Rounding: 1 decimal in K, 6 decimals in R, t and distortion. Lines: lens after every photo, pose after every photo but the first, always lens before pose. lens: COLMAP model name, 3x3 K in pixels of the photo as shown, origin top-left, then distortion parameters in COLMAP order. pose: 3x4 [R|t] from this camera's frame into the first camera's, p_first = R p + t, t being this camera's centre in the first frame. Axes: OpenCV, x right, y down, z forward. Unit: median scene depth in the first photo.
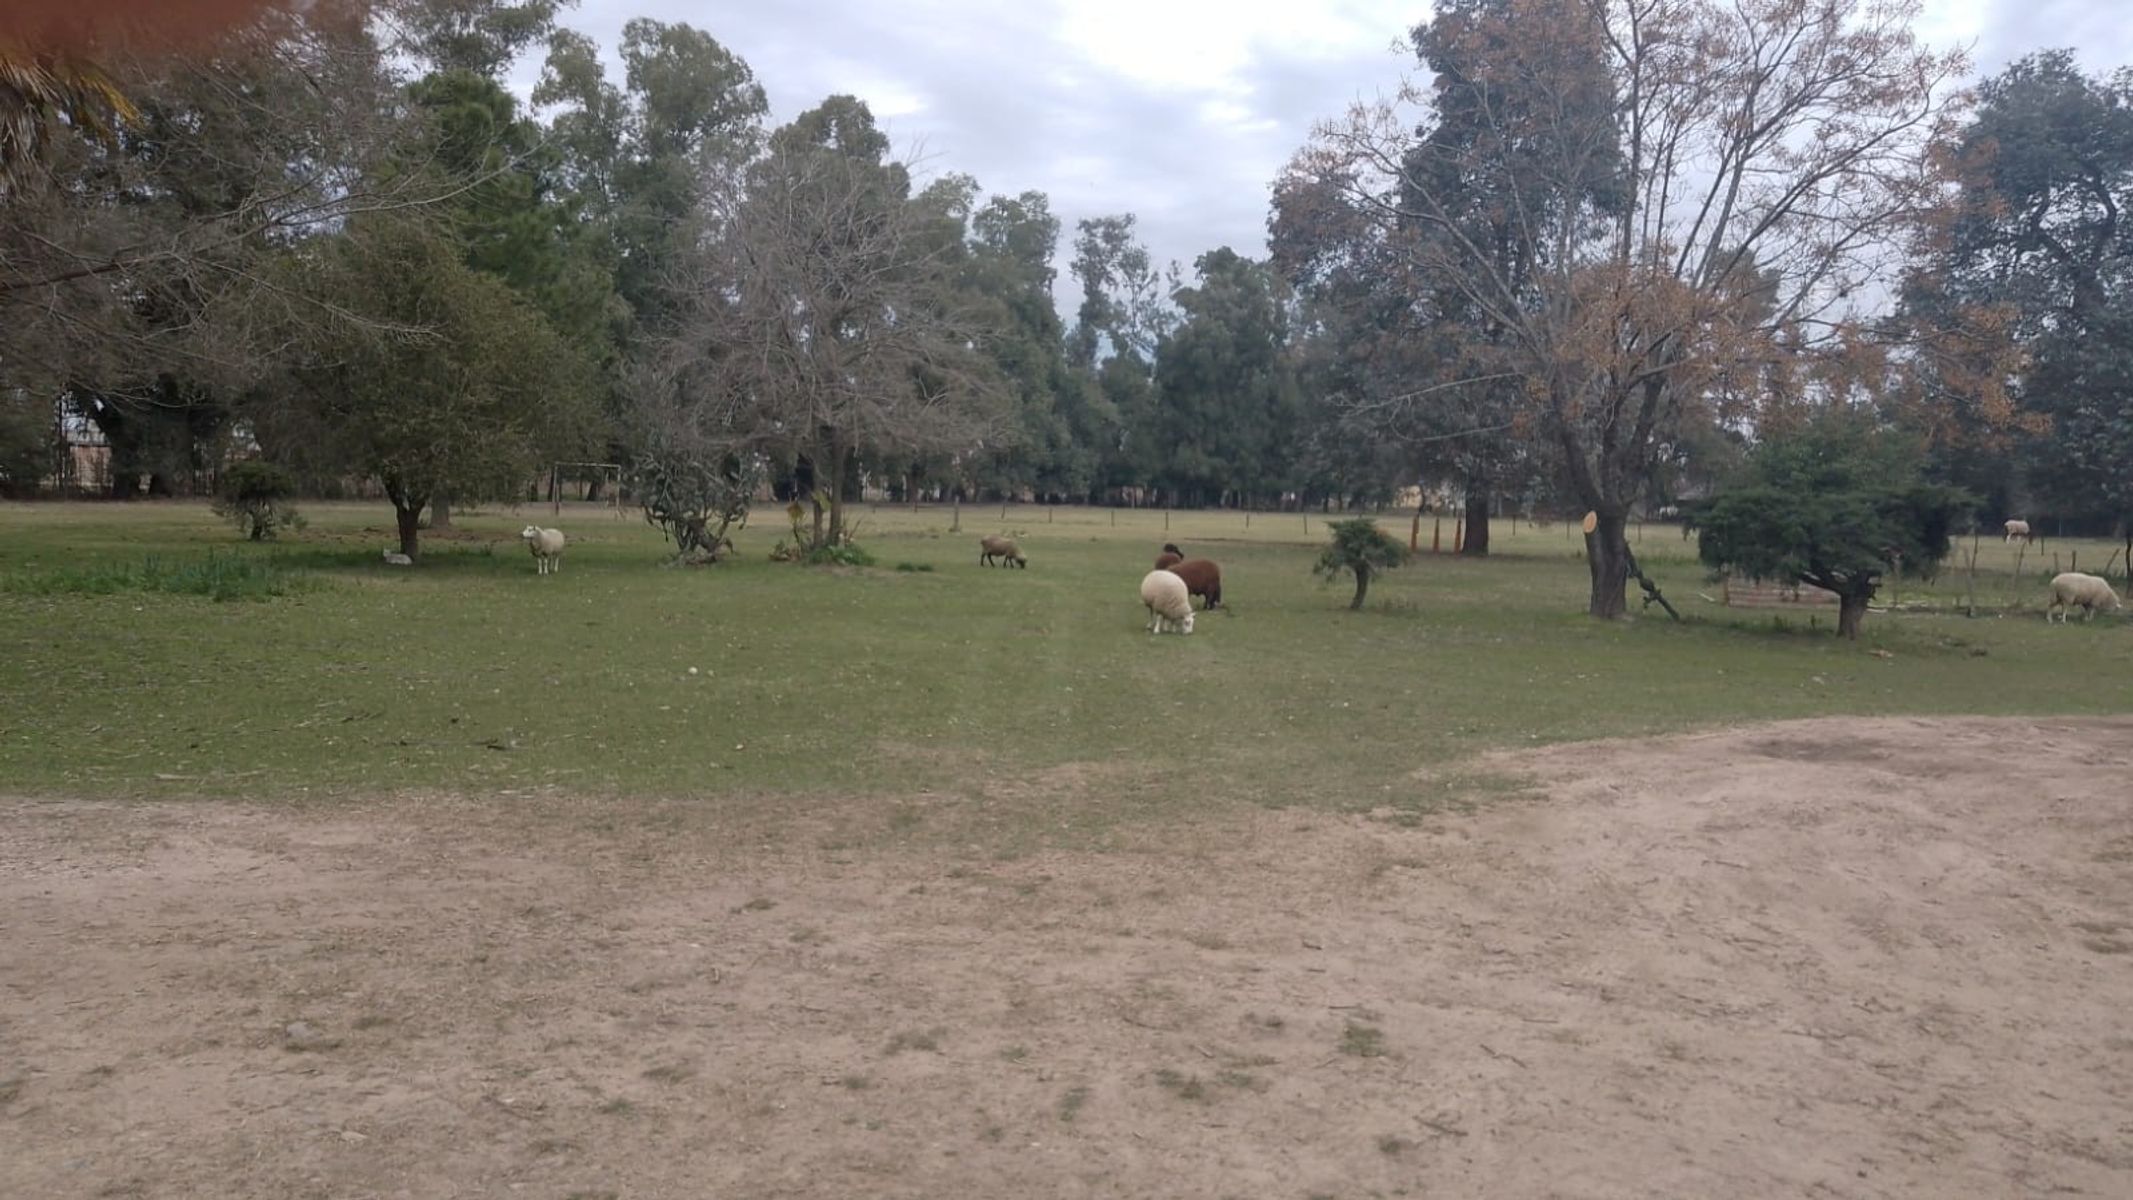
lens RADIAL K [[1548.7, 0, 1061.7], [0, 1548.7, 629.1], [0, 0, 1]] dist [0.001219, -0.017951]
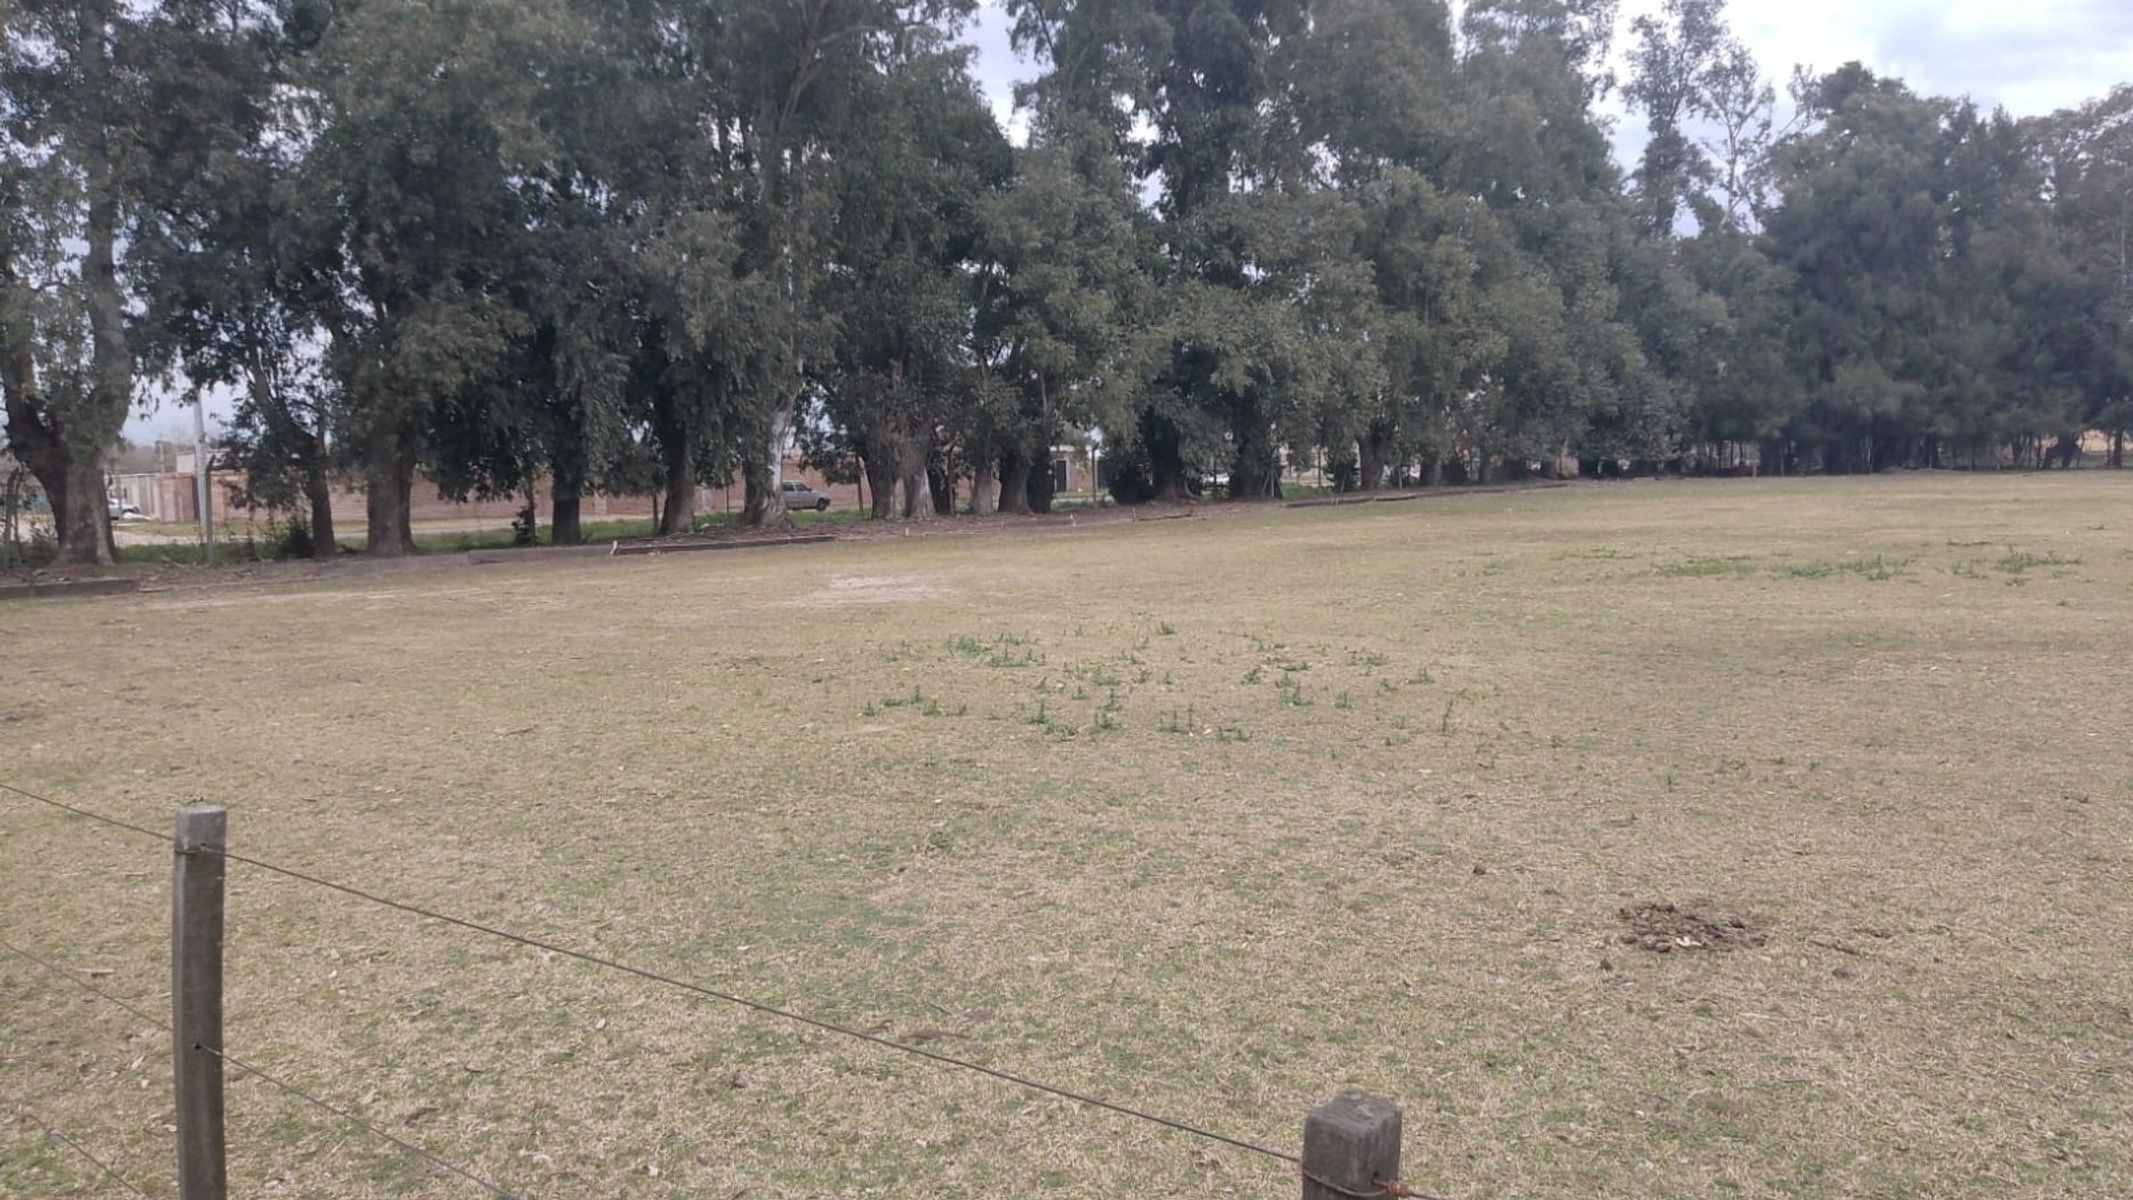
lens RADIAL K [[1548.7, 0, 1086.0], [0, 1548.7, 630.9], [0, 0, 1]] dist [0.001219, -0.017951]
pose [[0.957725, -0.026061, -0.286502, -0.032097], [0.030665, 0.999462, 0.011595, -0.035967], [0.286046, -0.019890, 0.958010, 0.382957]]
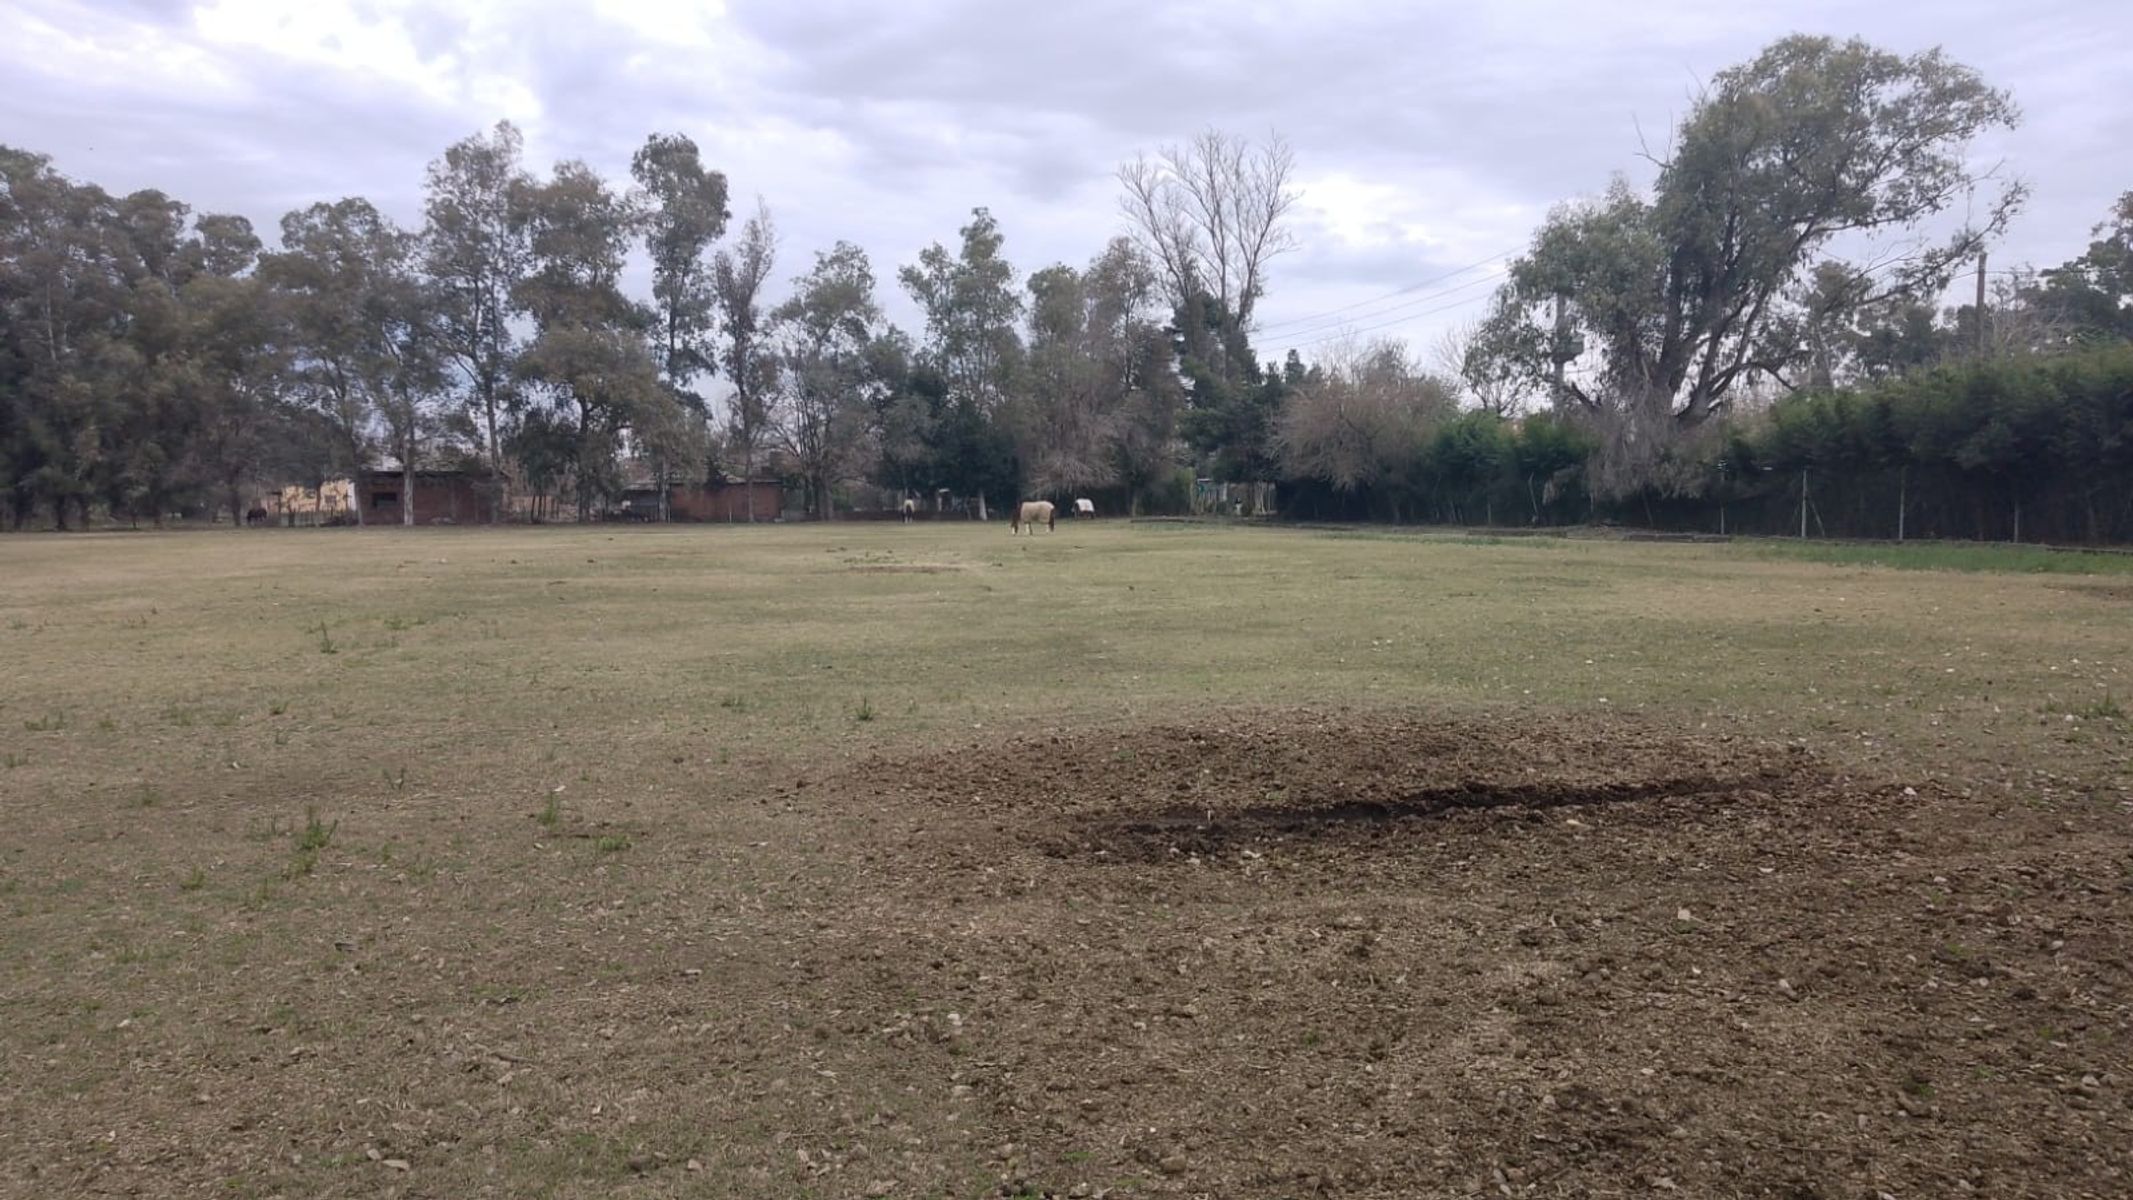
lens RADIAL K [[1548.7, 0, 1066.4], [0, 1548.7, 644.7], [0, 0, 1]] dist [0.001219, -0.017951]
pose [[0.805352, -0.089935, 0.585935, 0.143748], [0.081889, 0.995827, 0.040295, -0.025782], [-0.587114, 0.015530, 0.809356, 0.317090]]
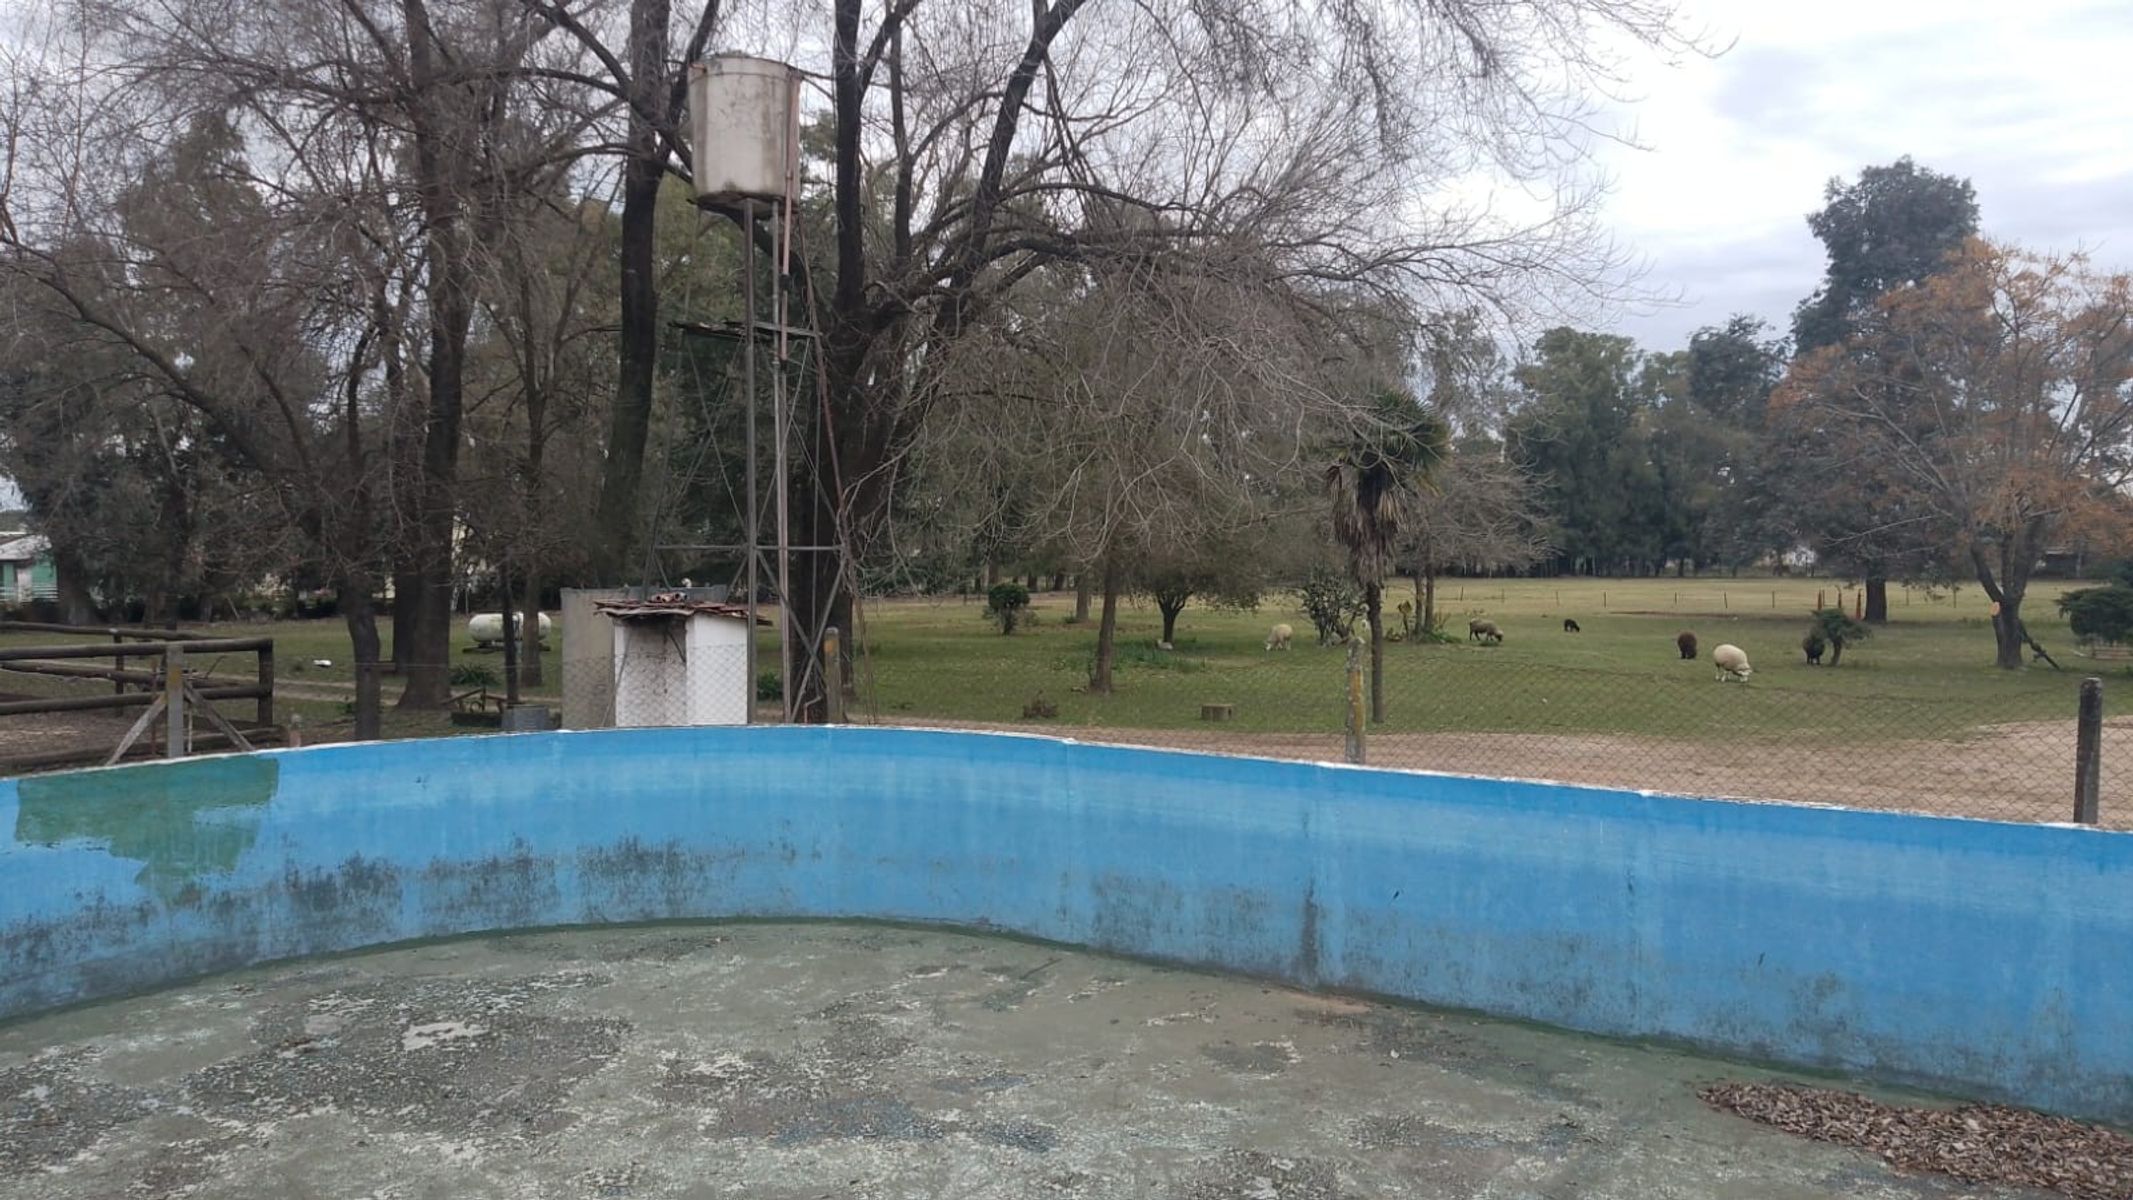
lens RADIAL K [[1548.7, 0, 1065.8], [0, 1548.7, 616.9], [0, 0, 1]] dist [0.001219, -0.017951]
pose [[0.982089, -0.023730, -0.186918, -0.046876], [0.014055, 0.998500, -0.052916, 0.001579], [0.187893, 0.049342, 0.980949, -0.115196]]
